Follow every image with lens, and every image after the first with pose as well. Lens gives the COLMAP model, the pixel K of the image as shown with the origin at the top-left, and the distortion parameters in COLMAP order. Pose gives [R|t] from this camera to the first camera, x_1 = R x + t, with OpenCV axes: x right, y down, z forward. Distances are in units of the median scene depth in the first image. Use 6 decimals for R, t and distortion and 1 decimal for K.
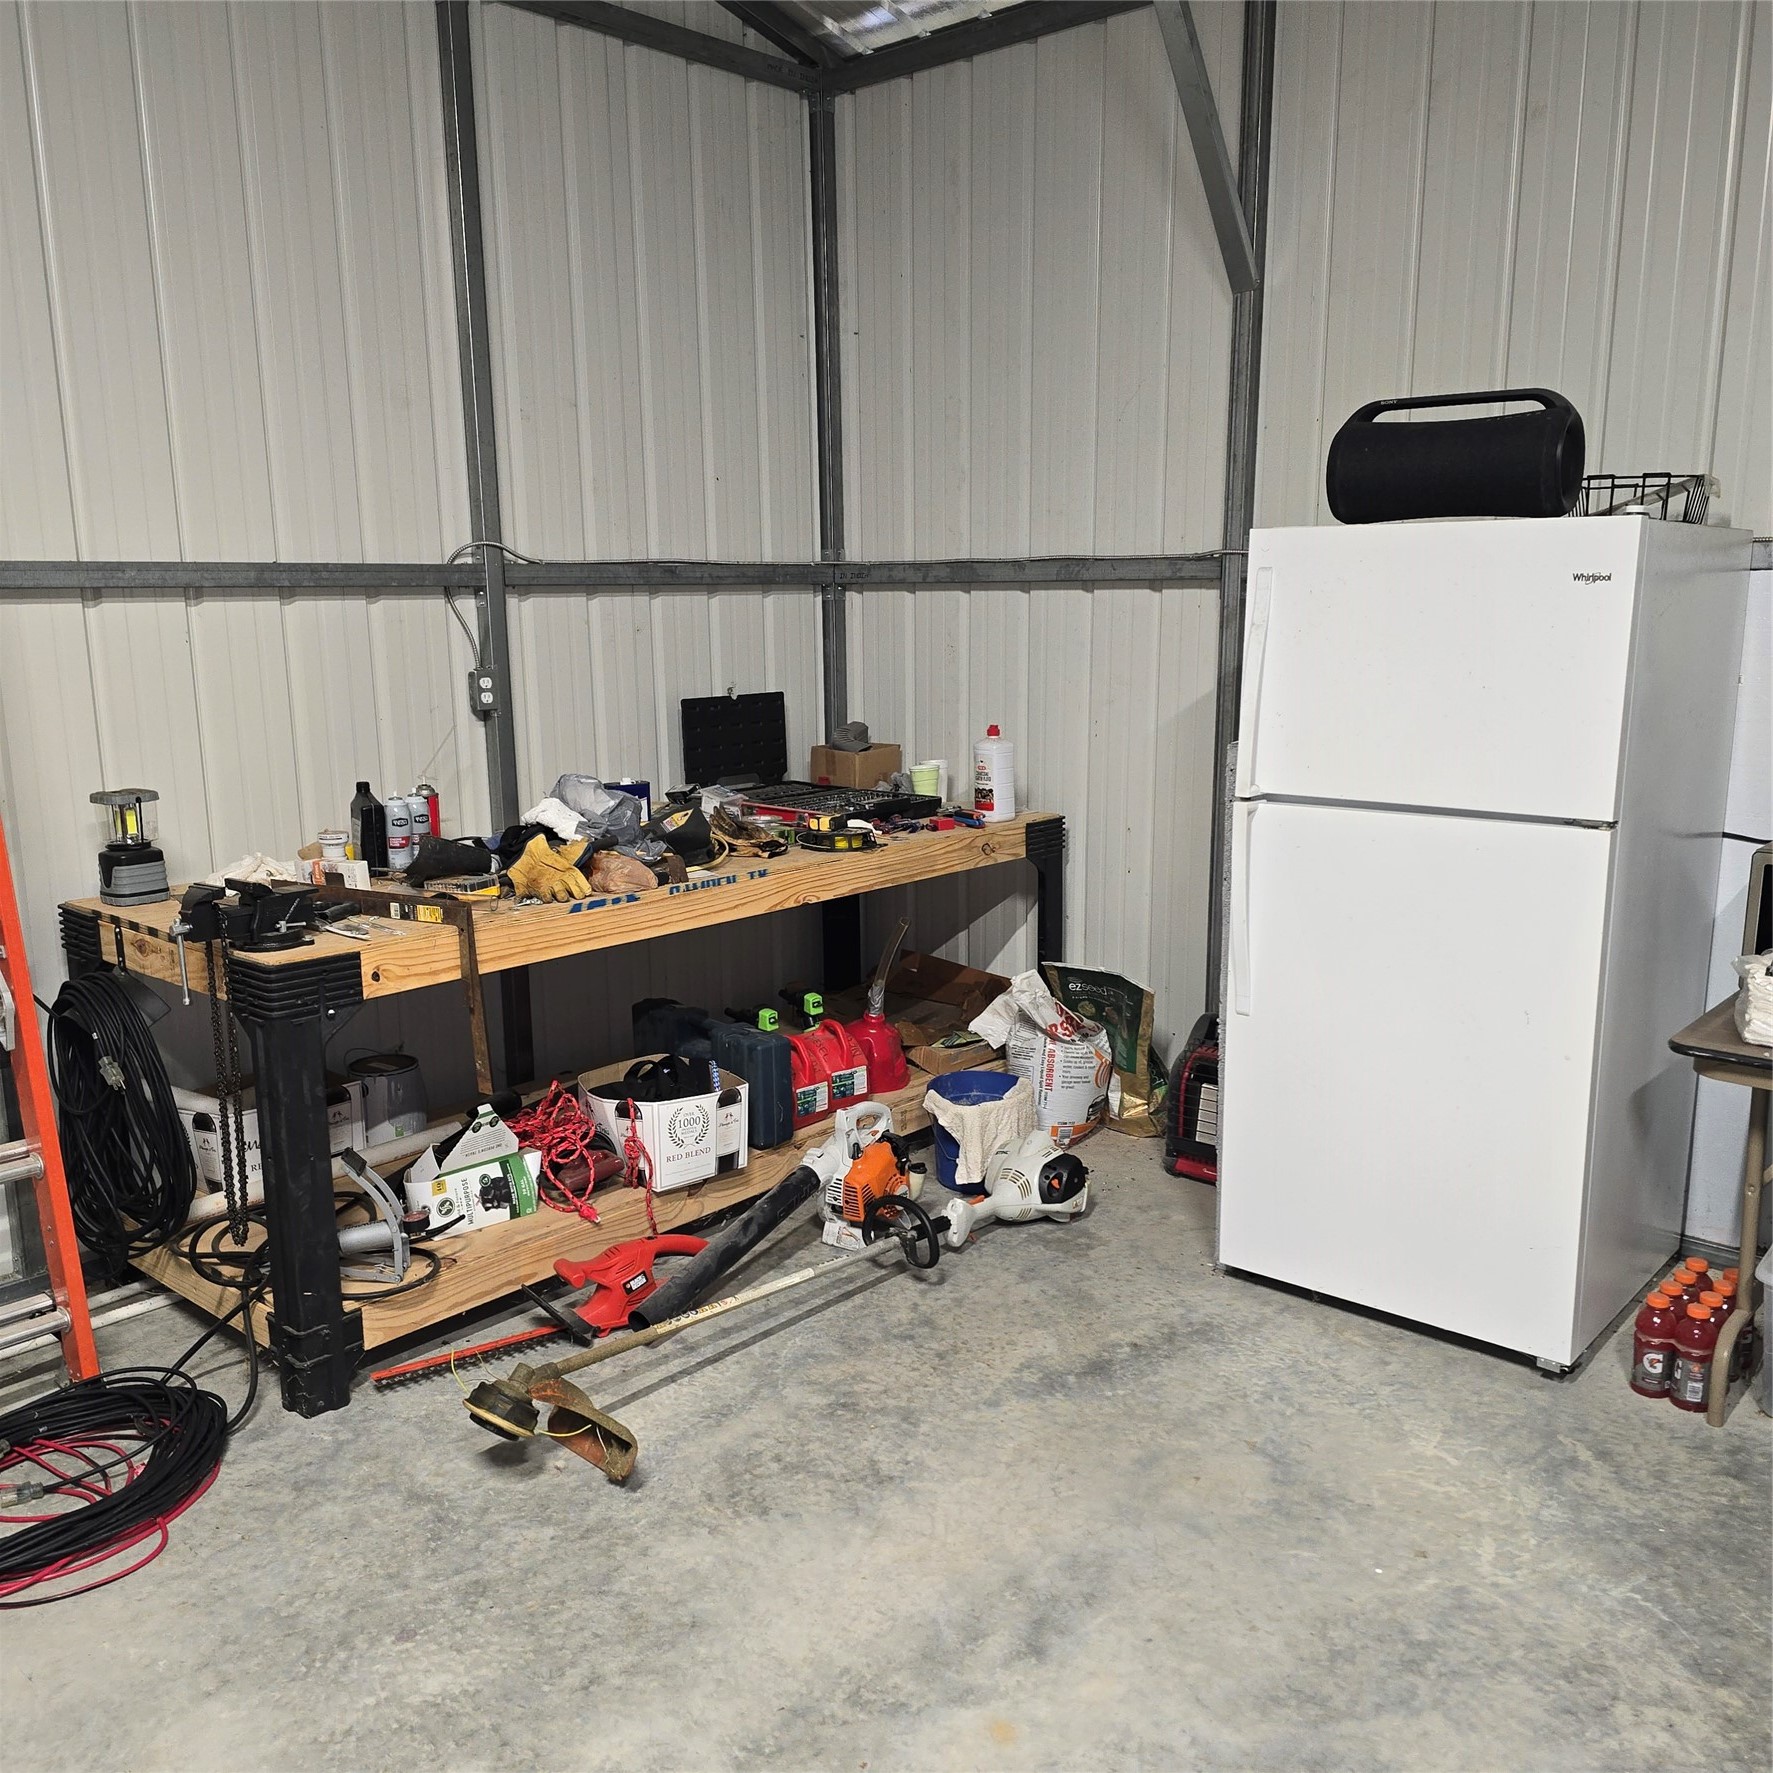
lens RADIAL K [[1602.1, 0, 888.9], [0, 1602.1, 897.2], [0, 0, 1]] dist [0.095351, -0.107290]
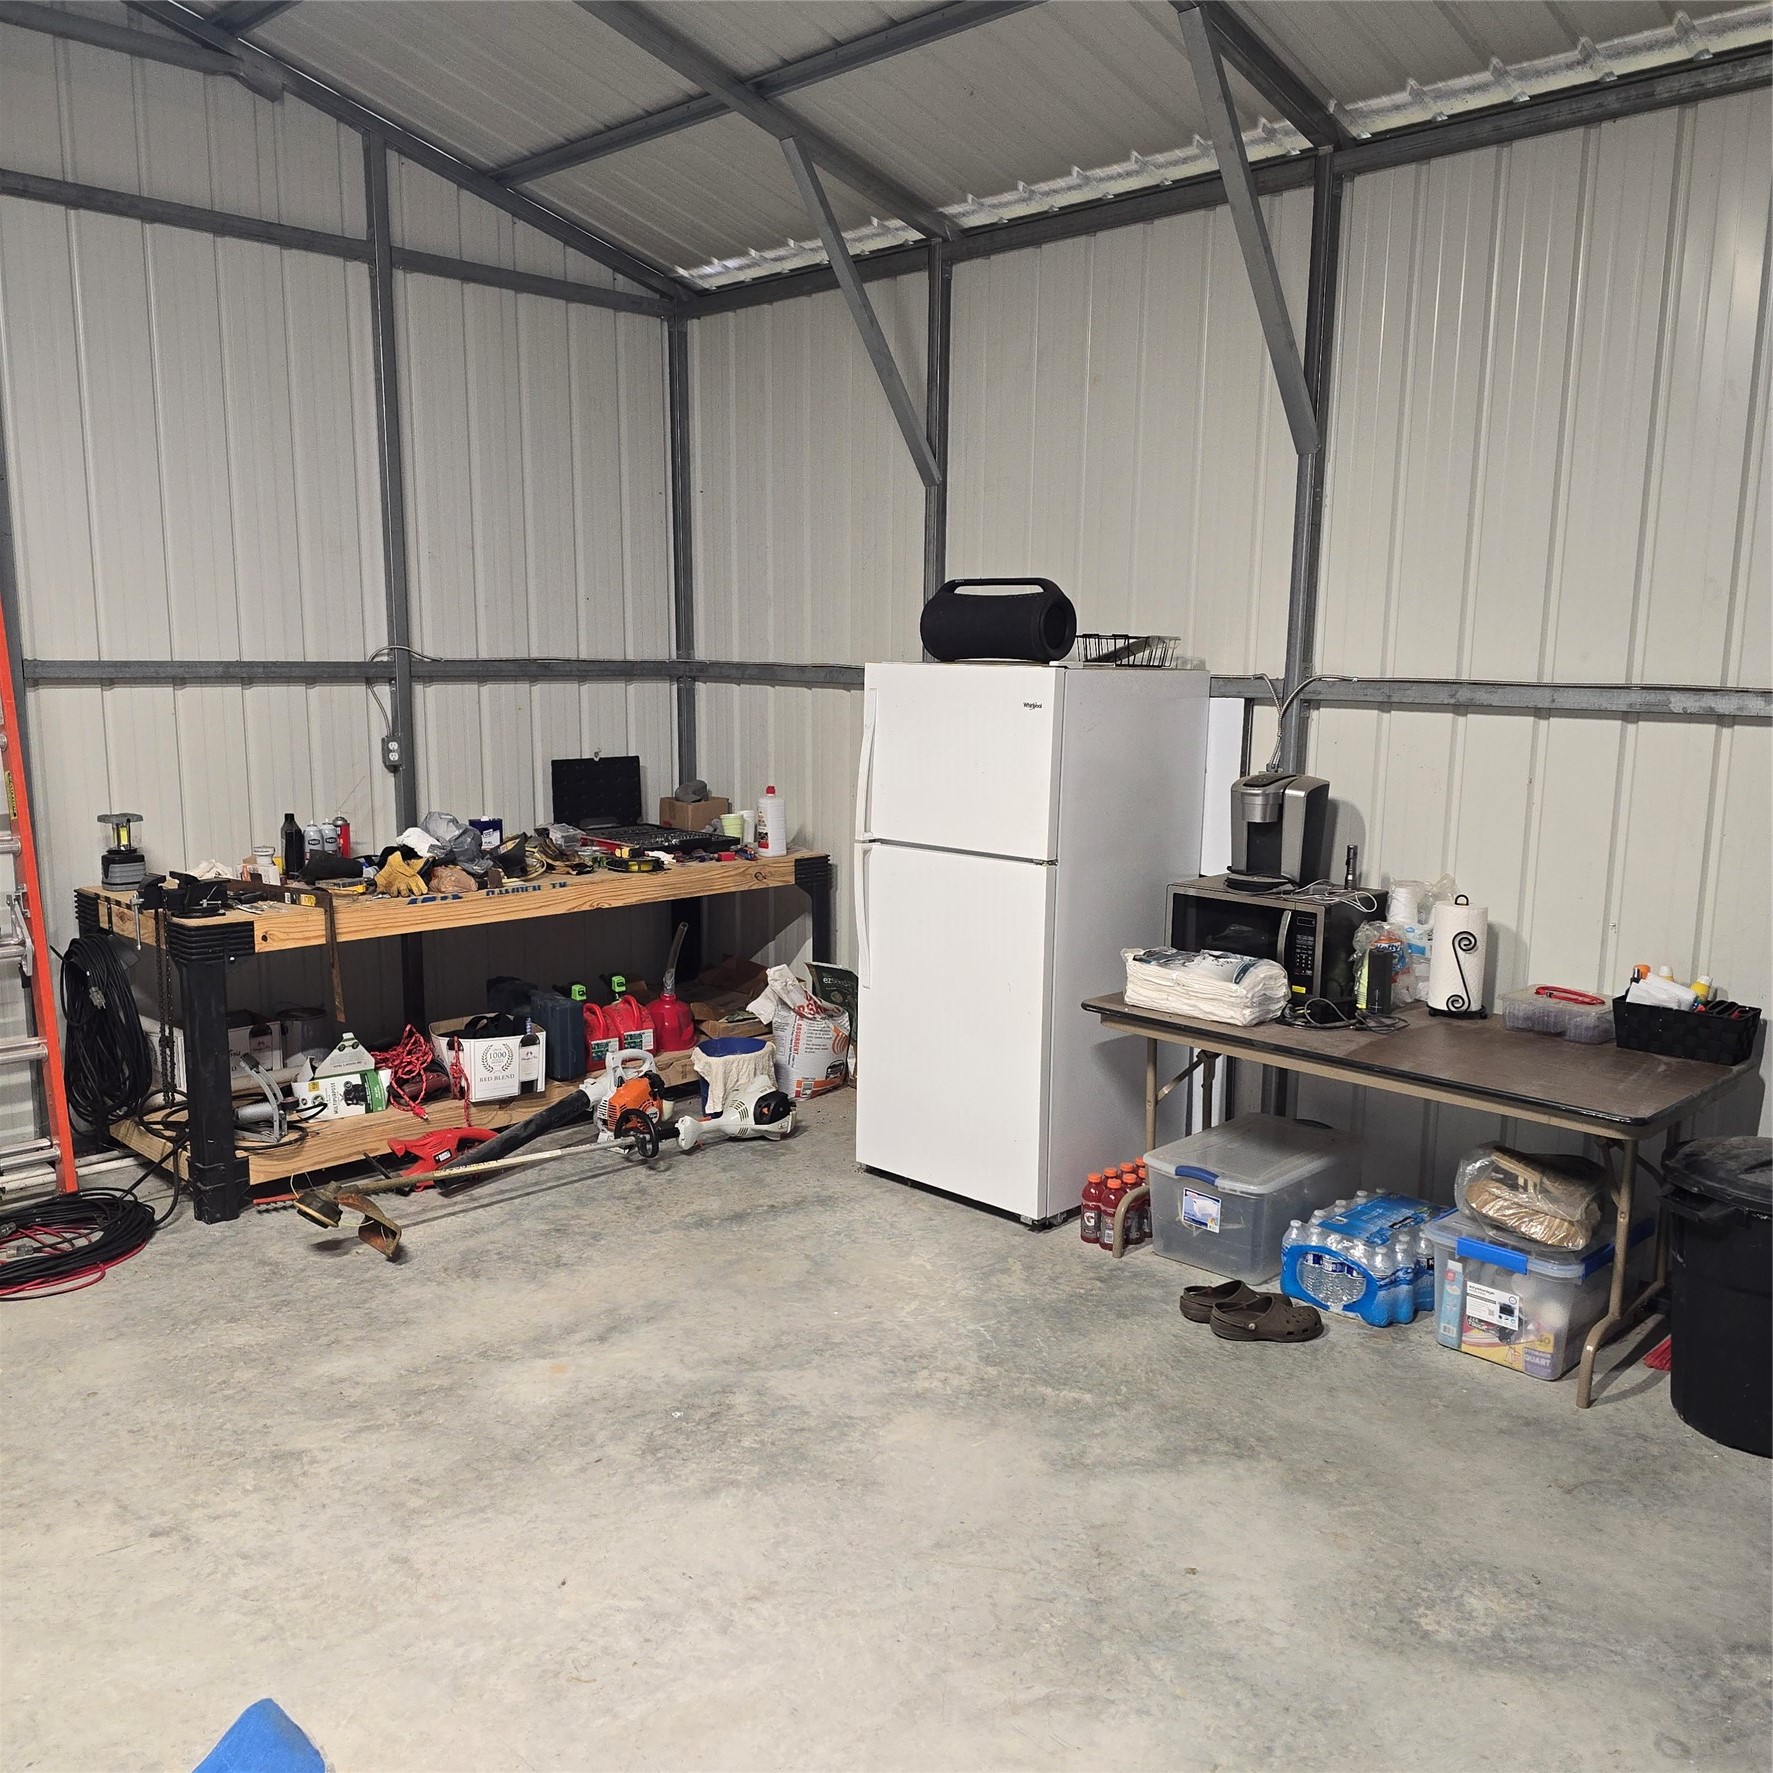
lens RADIAL K [[1602.1, 0, 909.9], [0, 1602.1, 898.7], [0, 0, 1]] dist [0.095351, -0.107290]
pose [[0.998569, 0.030096, -0.044204, 0.309473], [-0.031526, 0.998989, -0.032035, 0.035474], [0.043195, 0.033383, 0.998509, -0.440371]]
